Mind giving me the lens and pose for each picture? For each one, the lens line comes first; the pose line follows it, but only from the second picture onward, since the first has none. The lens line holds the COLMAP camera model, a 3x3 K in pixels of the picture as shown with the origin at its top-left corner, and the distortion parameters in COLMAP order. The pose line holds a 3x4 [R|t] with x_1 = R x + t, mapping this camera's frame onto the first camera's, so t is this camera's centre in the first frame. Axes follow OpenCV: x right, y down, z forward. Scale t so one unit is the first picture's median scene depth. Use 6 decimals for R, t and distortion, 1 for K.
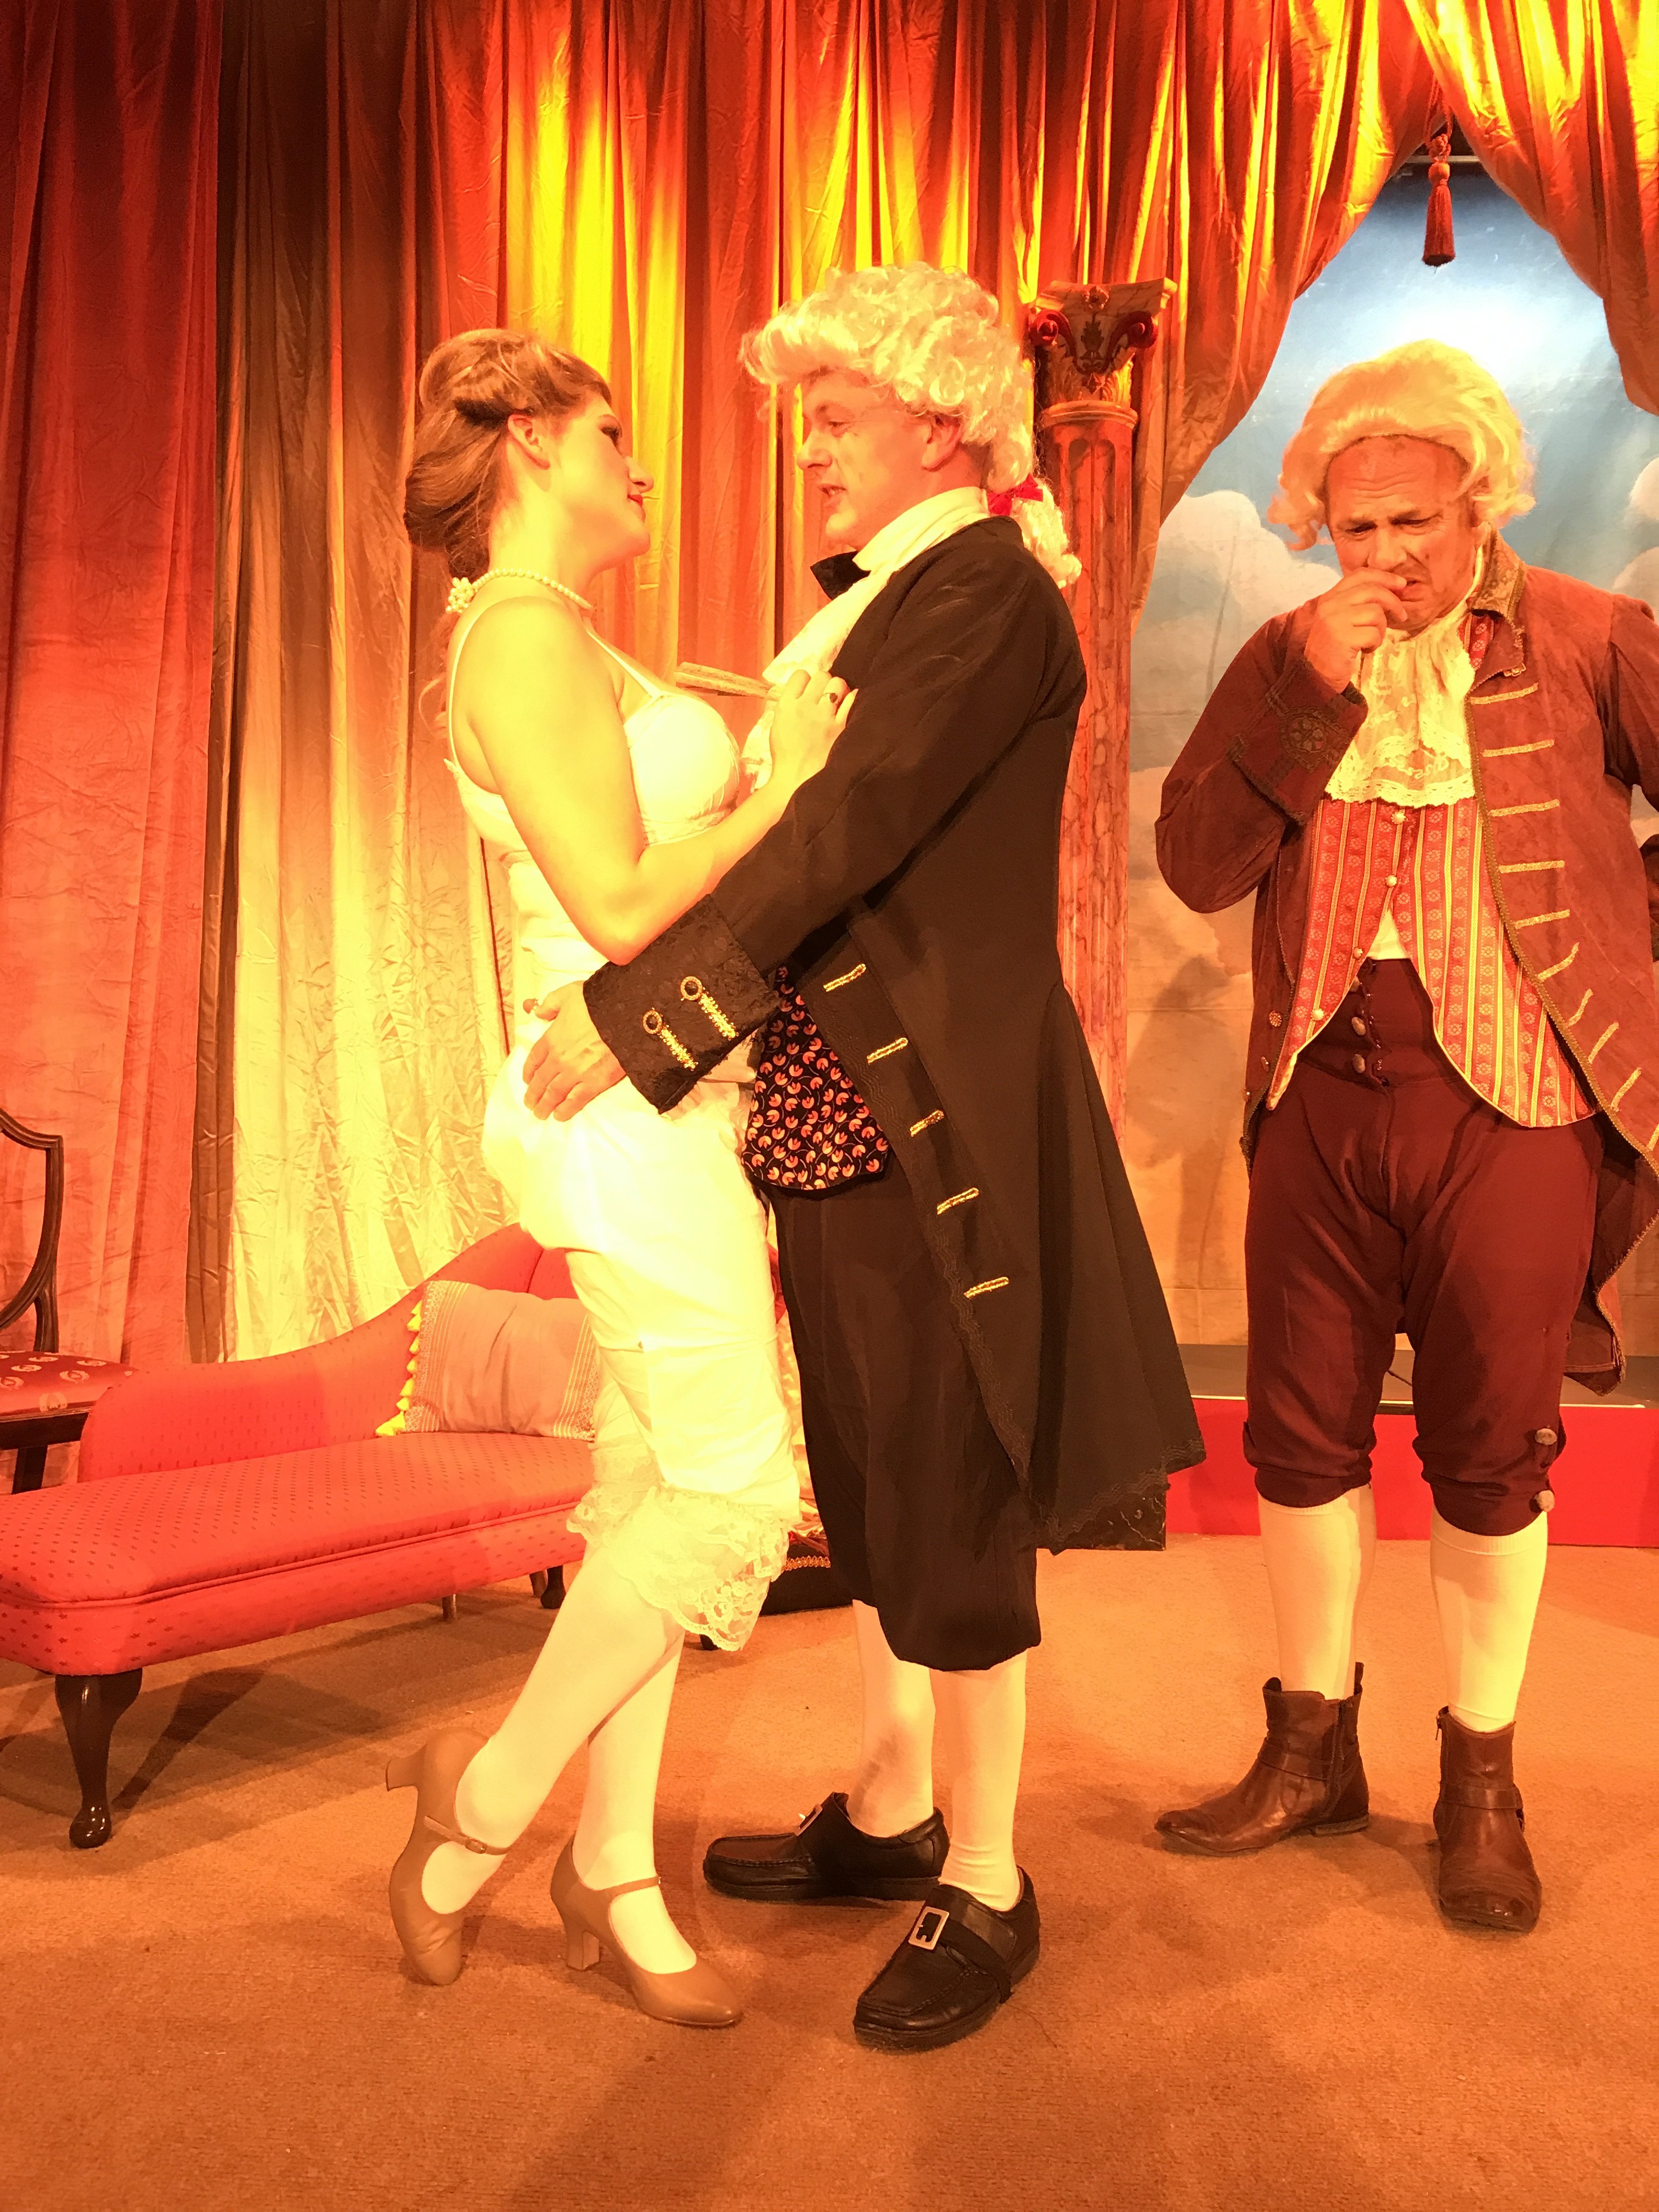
lens RADIAL K [[1806.7, 0, 847.8], [0, 1806.7, 1111.1], [0, 0, 1]] dist [0.018814, -0.020665]
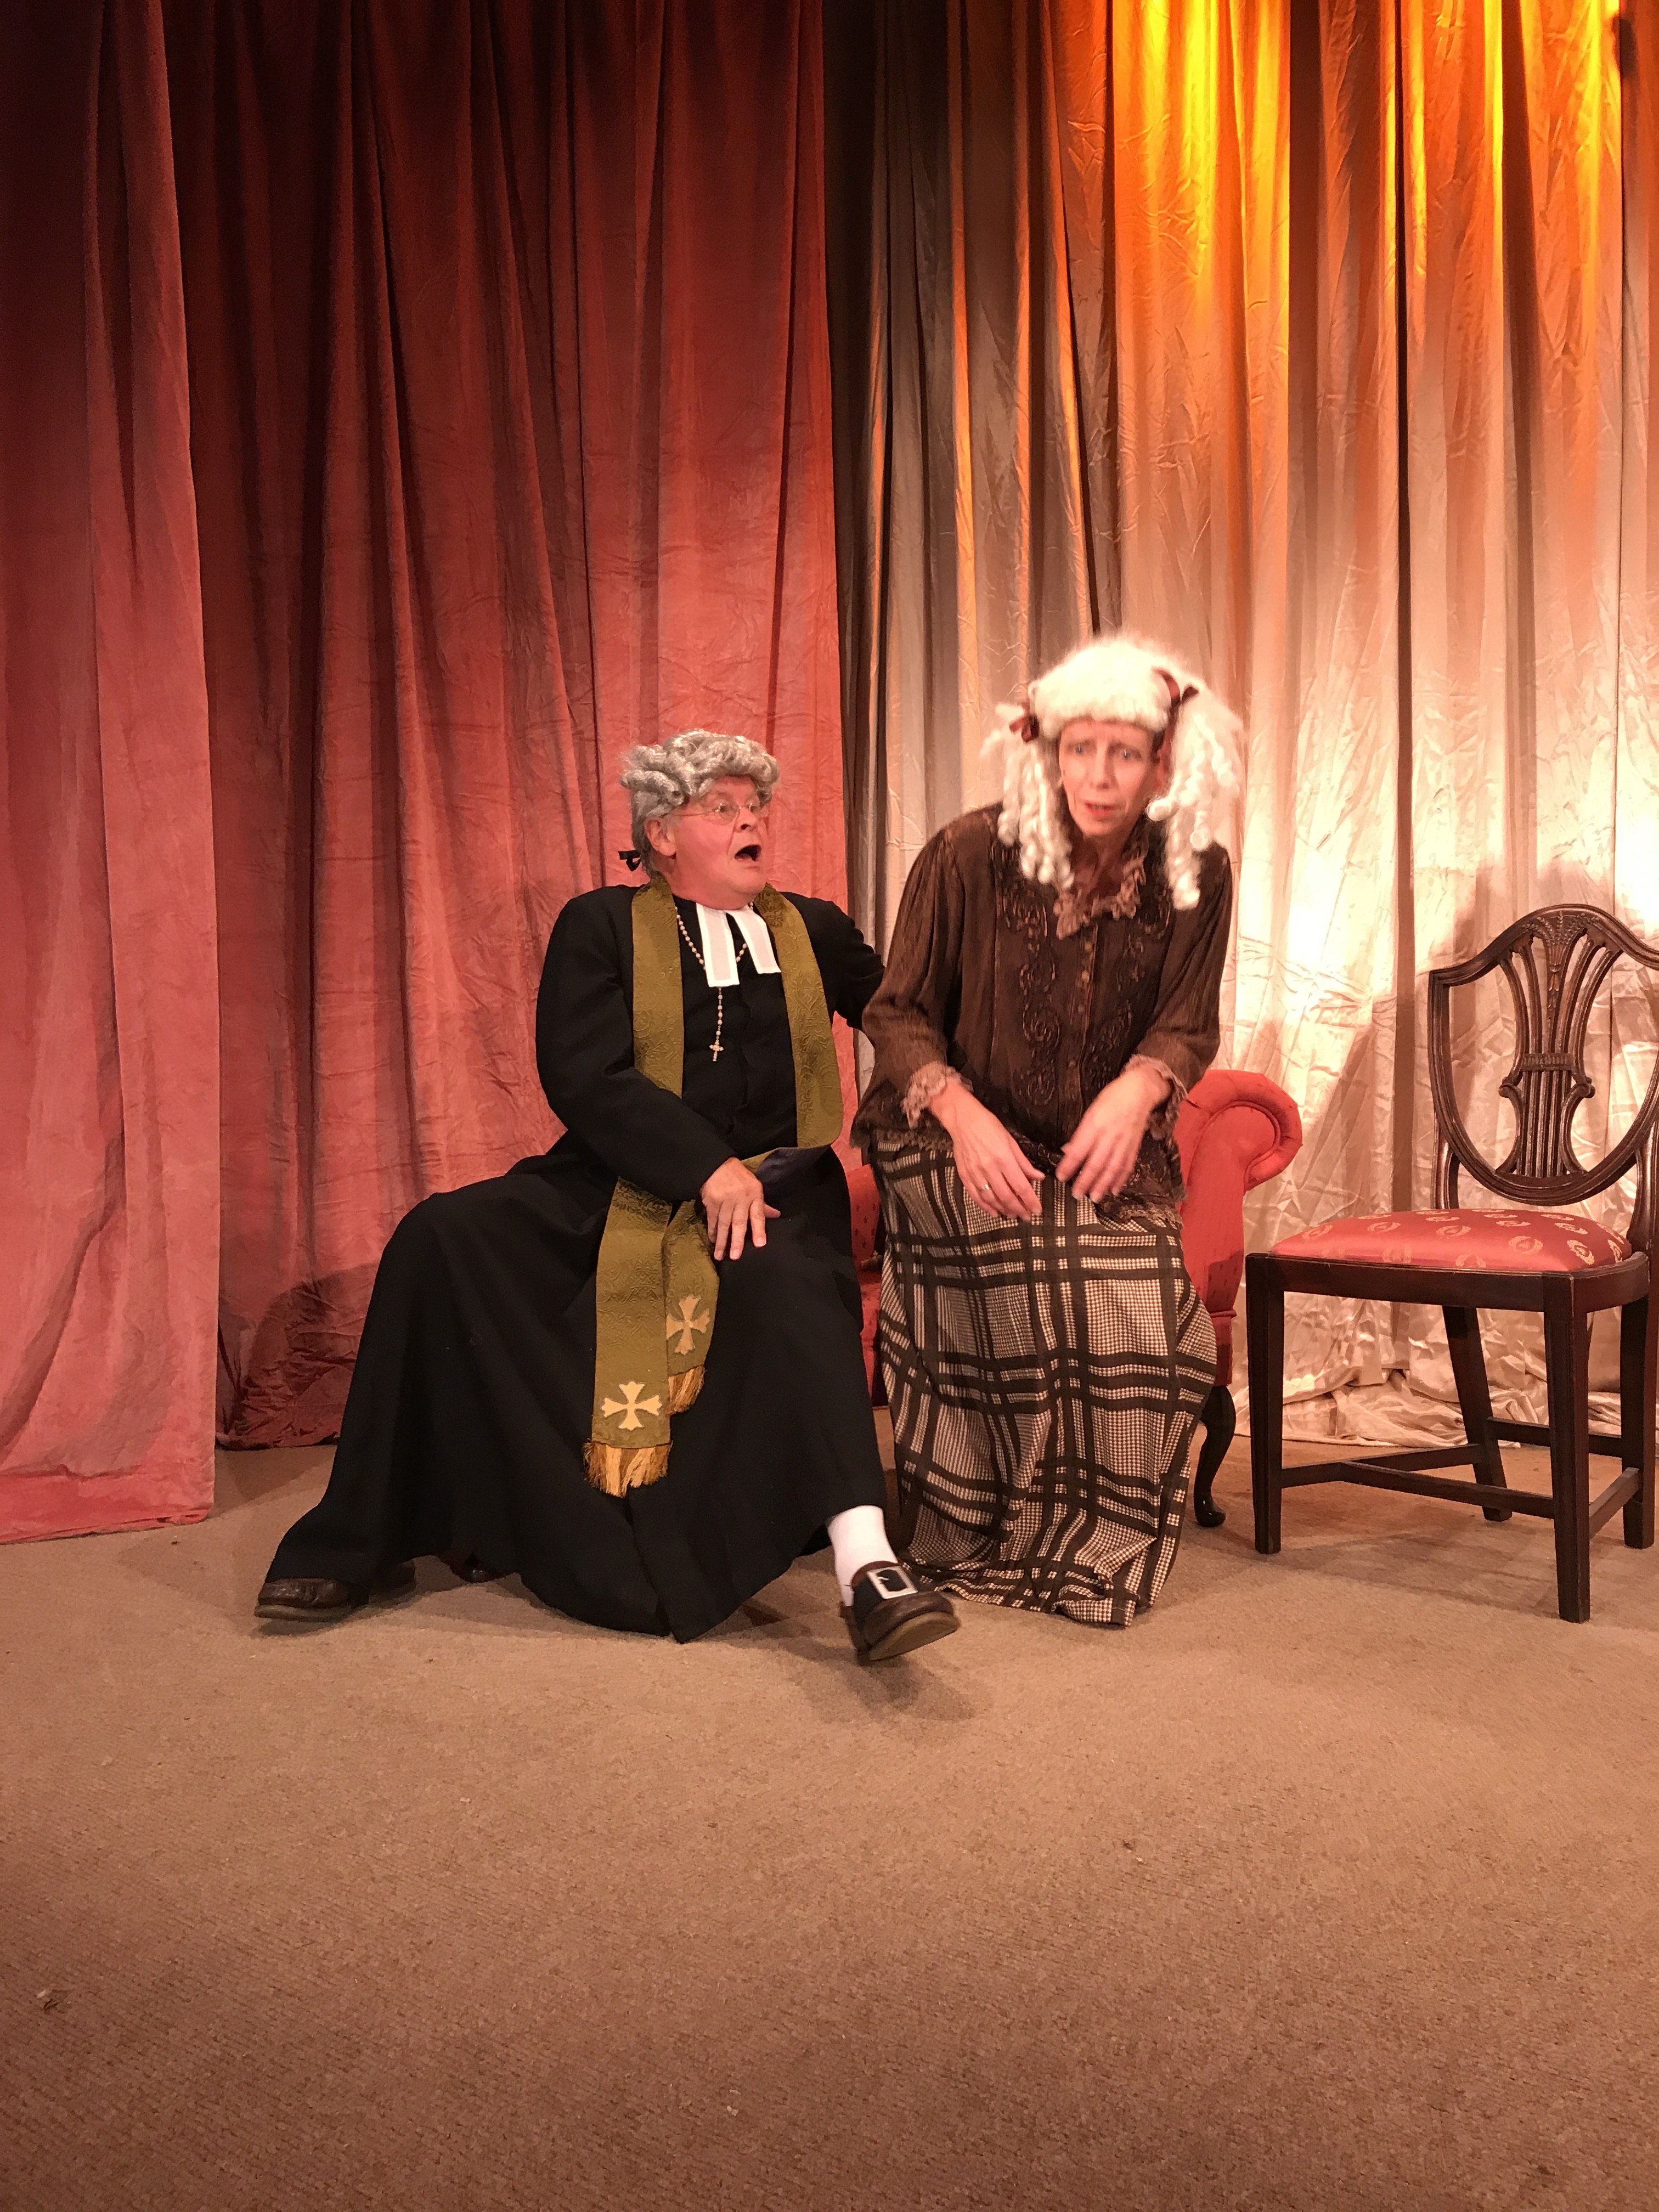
lens RADIAL K [[1806.7, 0, 831.2], [0, 1806.7, 1092.4], [0, 0, 1]] dist [0.018814, -0.020665]
pose [[0.837351, -0.017579, -0.546383, 0.207012], [0.017379, 0.999834, -0.005534, 0.064921], [0.546389, -0.004861, 0.837517, 0.112493]]
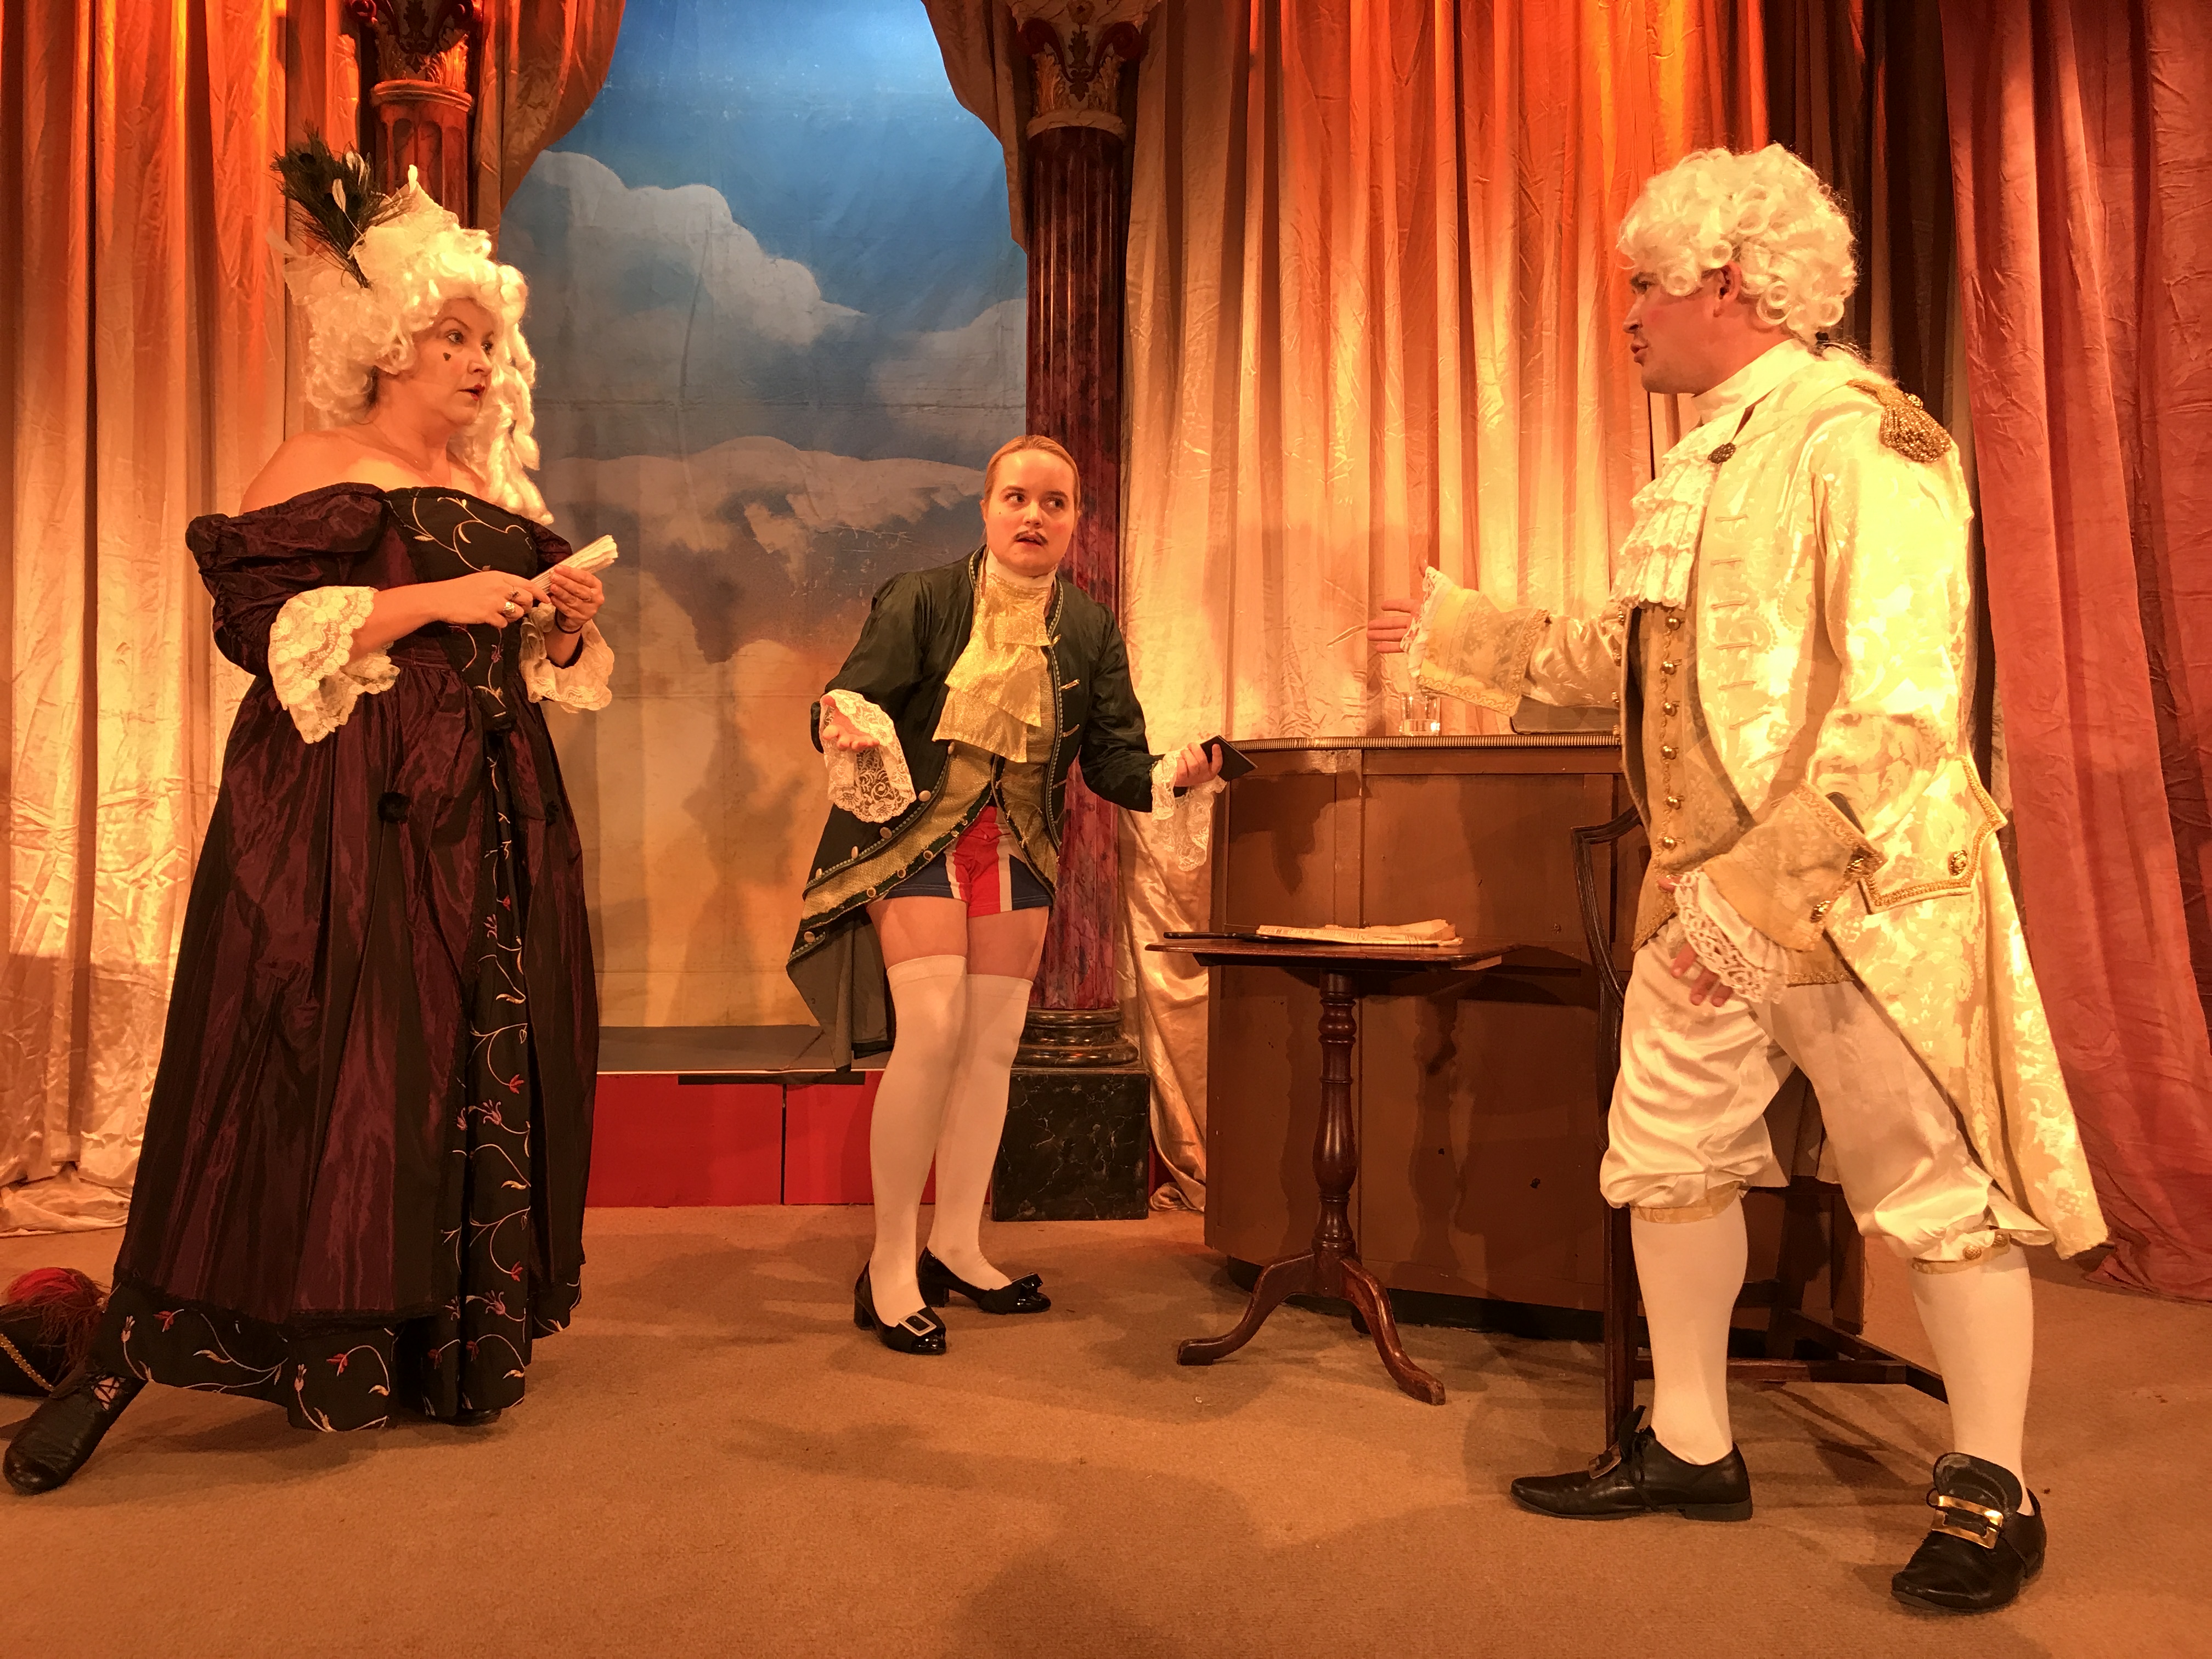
lens RADIAL K [[1806.7, 0, 1103.3], [0, 1806.7, 825.8], [0, 0, 1]] dist [0.018814, -0.020665]
pose [[0.991178, -0.006569, 0.132375, 0.375222], [0.006332, 0.999978, 0.002211, 0.019448], [-0.132387, -0.001353, 0.991197, -0.042920]]
